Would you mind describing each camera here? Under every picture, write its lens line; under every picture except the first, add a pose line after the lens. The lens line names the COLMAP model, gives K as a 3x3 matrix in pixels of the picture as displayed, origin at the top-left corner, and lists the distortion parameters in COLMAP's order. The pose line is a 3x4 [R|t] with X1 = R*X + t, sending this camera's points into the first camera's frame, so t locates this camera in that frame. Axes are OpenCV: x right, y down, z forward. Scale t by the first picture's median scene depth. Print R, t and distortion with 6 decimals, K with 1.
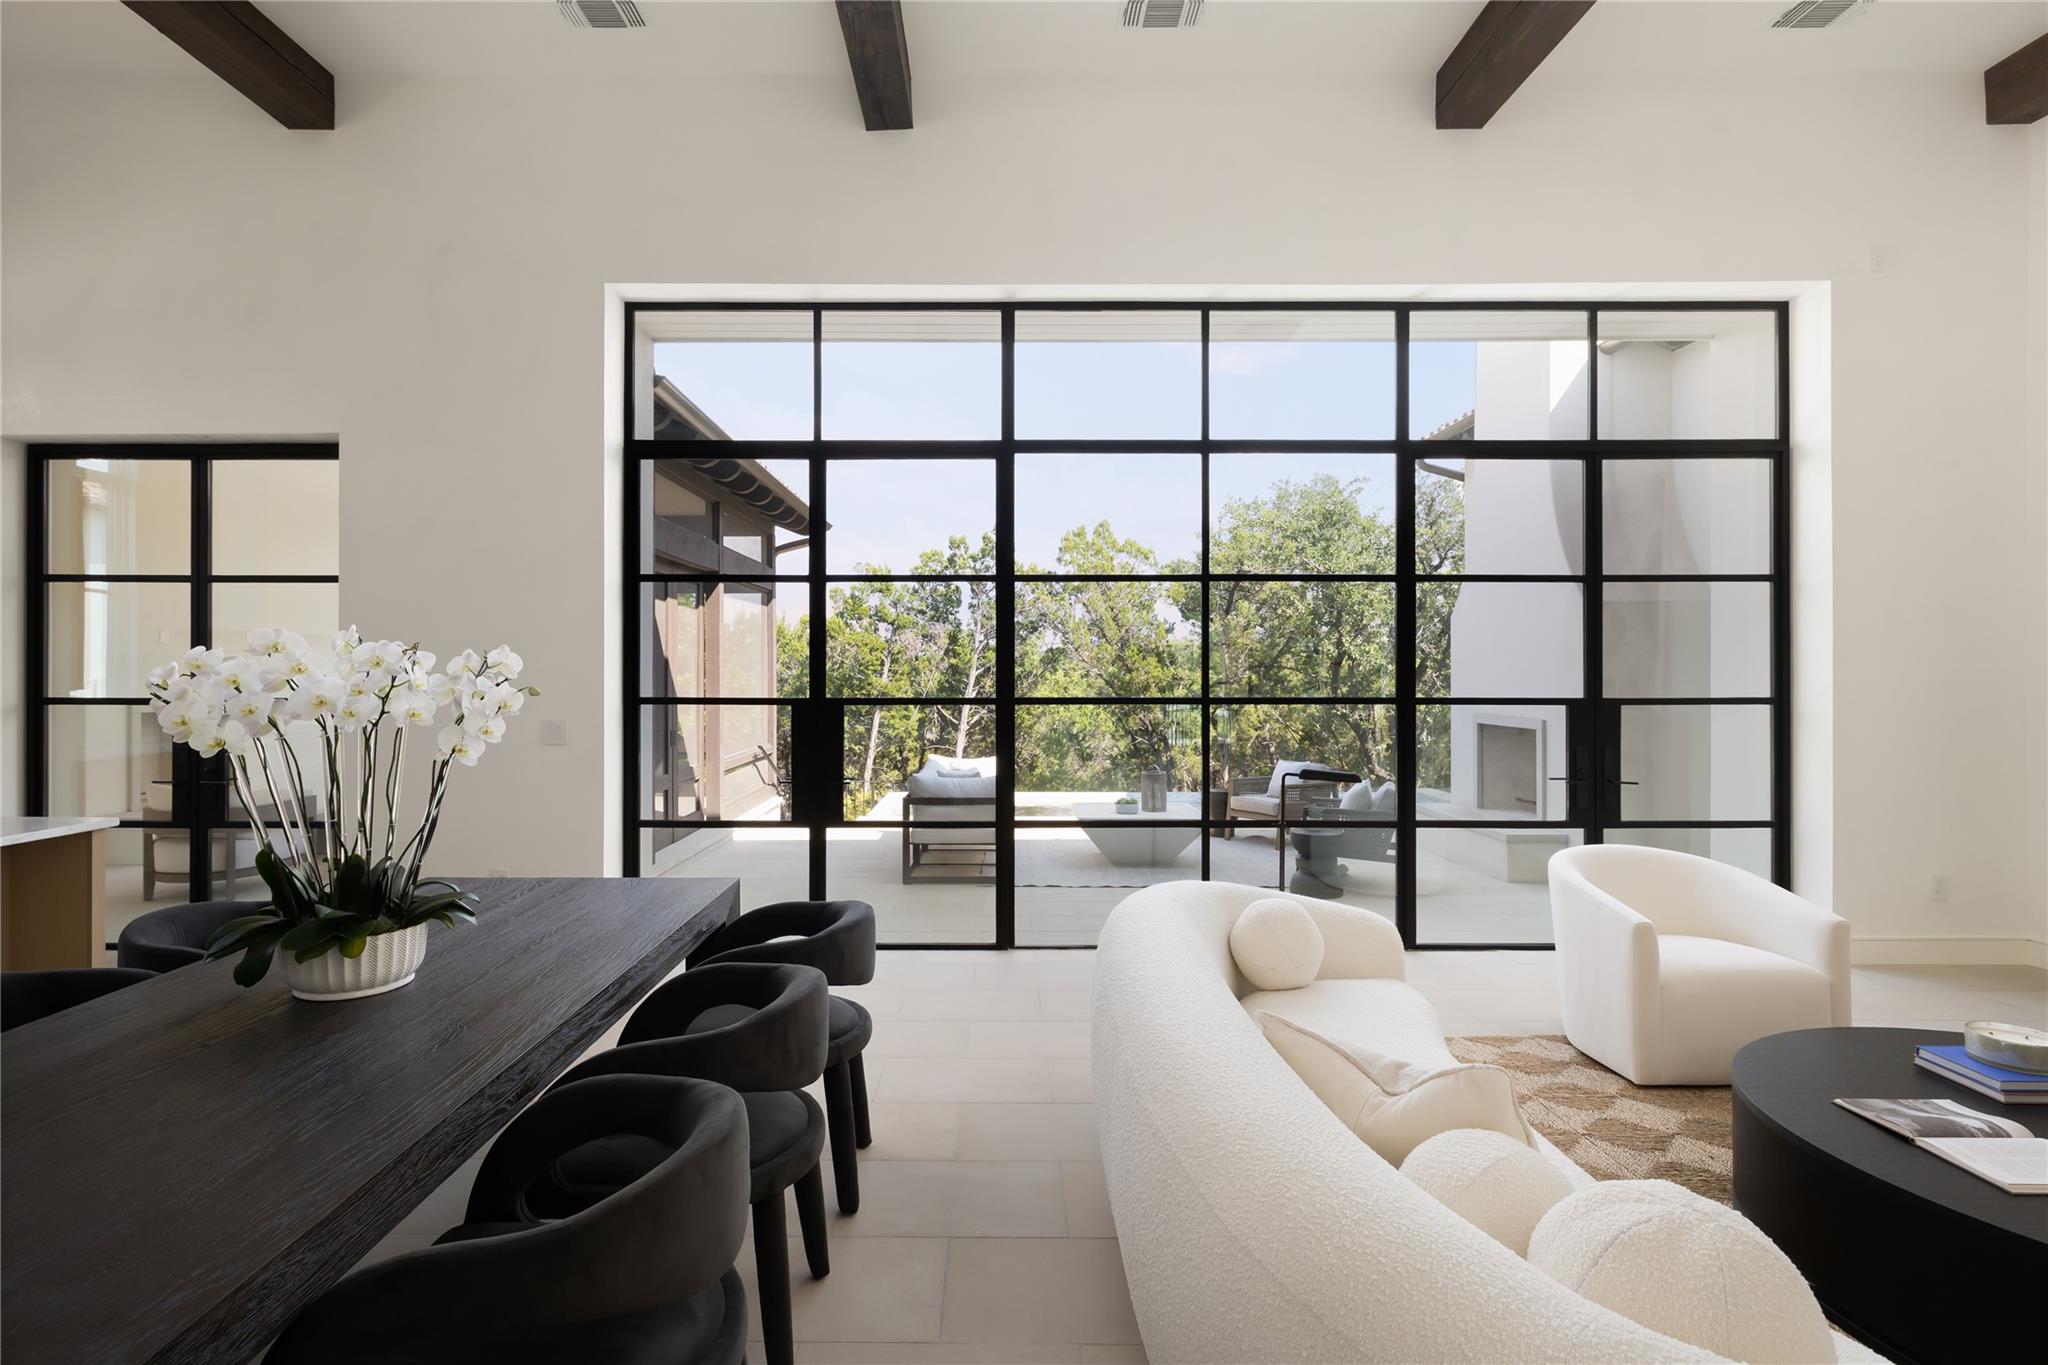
lens RADIAL K [[1040.7, 0, 1027.5], [0, 1040.7, 692.9], [0, 0, 1]] dist [-0.000069, 0.000843]
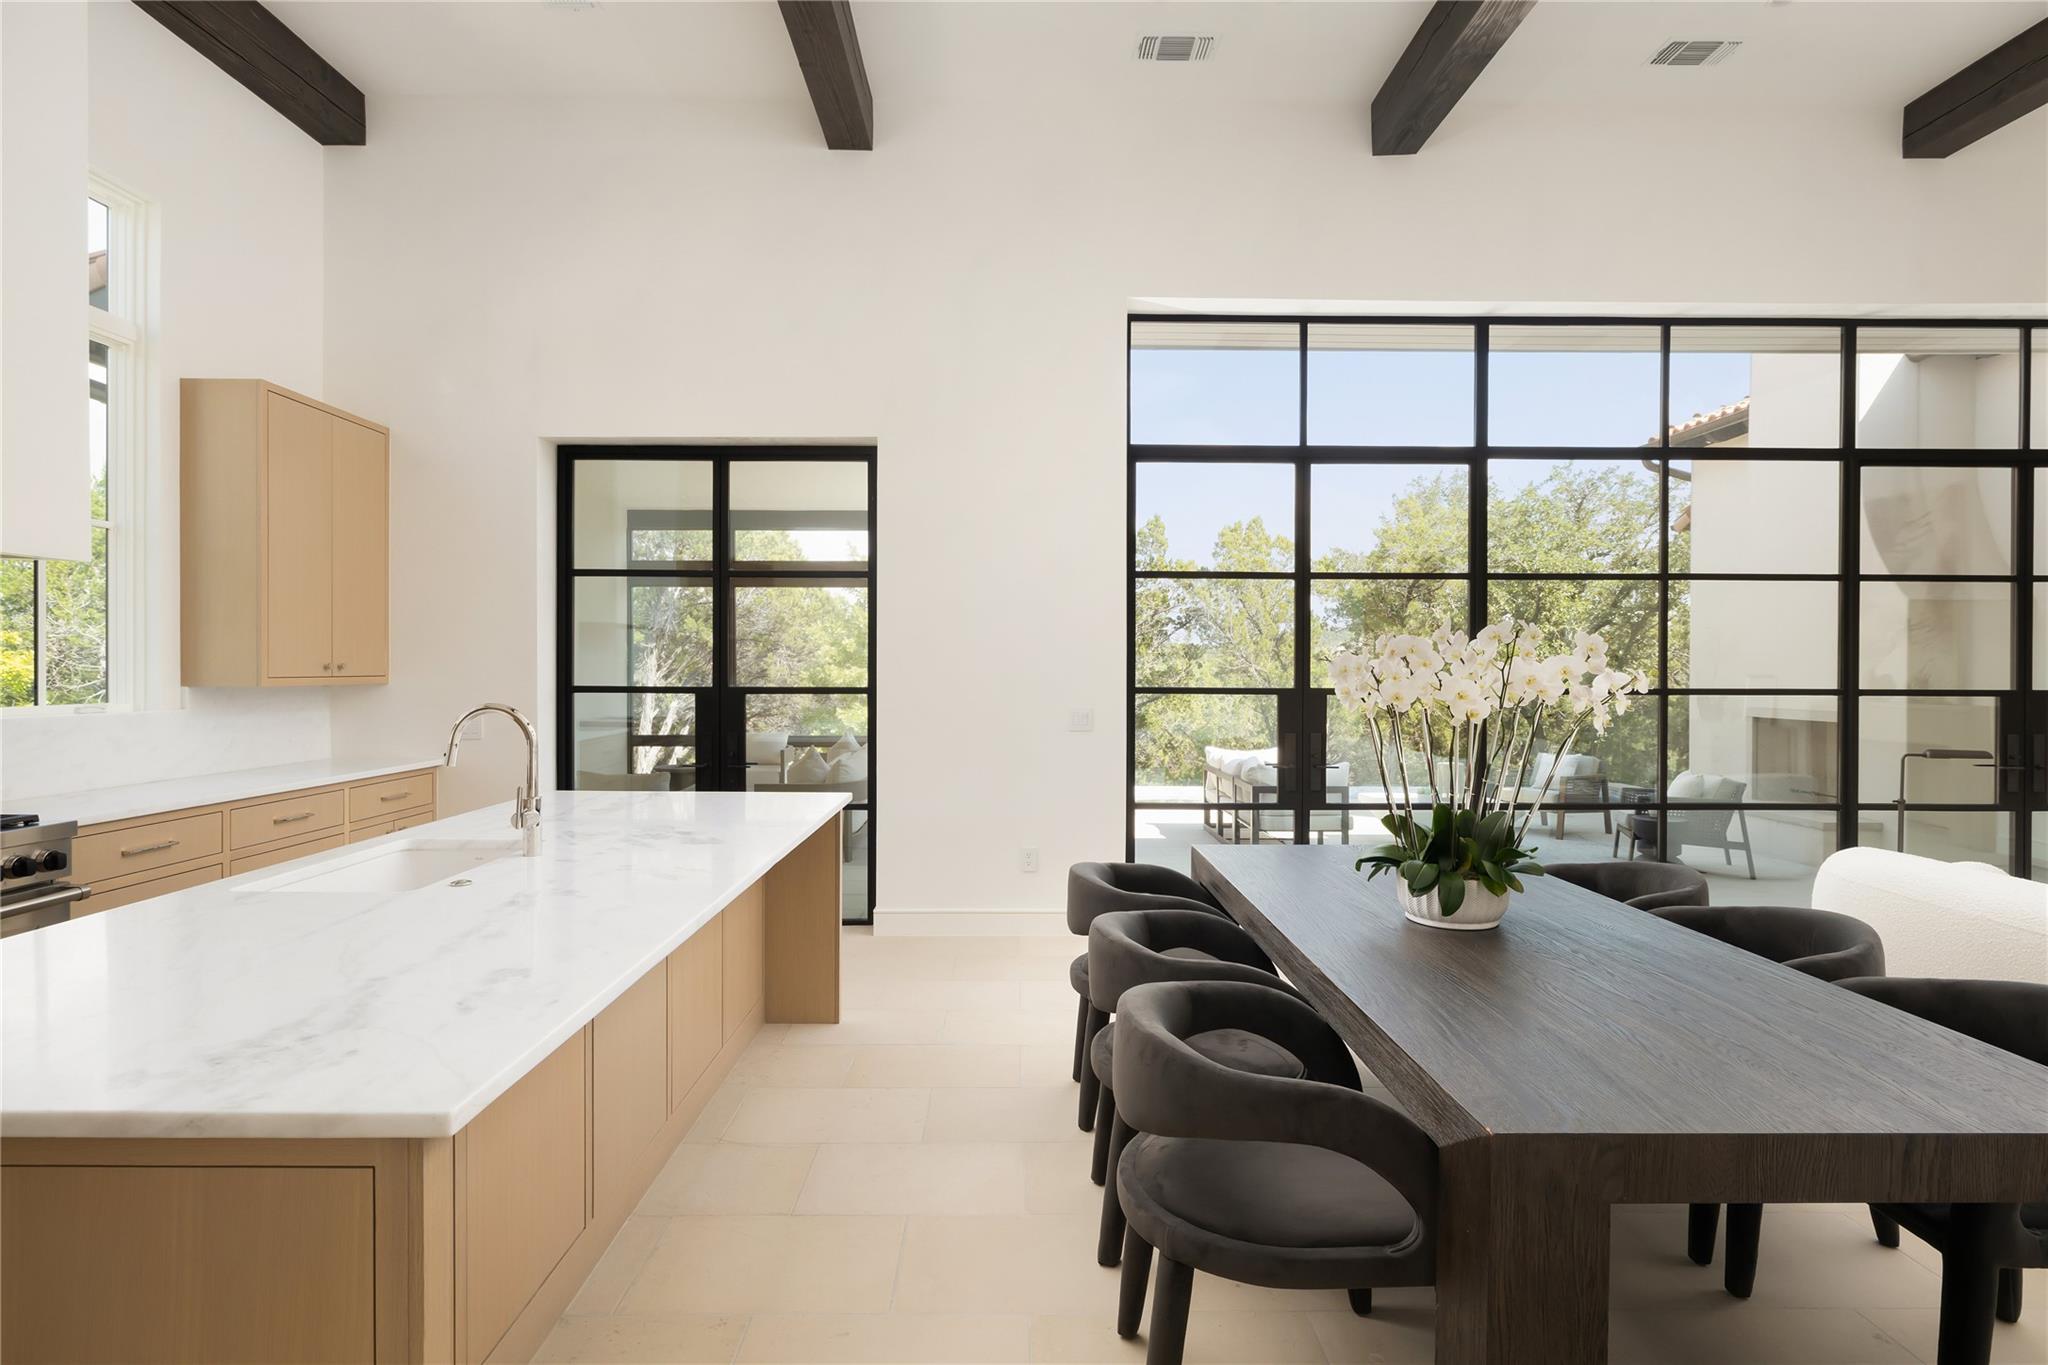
lens RADIAL K [[978.6, 0, 1013.1], [0, 978.6, 693.1], [0, 0, 1]] dist [-0.005359, 0.001397]
pose [[0.999921, 0.001704, 0.012467, -0.508551], [-0.001842, 0.999937, 0.011049, -0.000511], [-0.012448, -0.011071, 0.999861, 0.004143]]
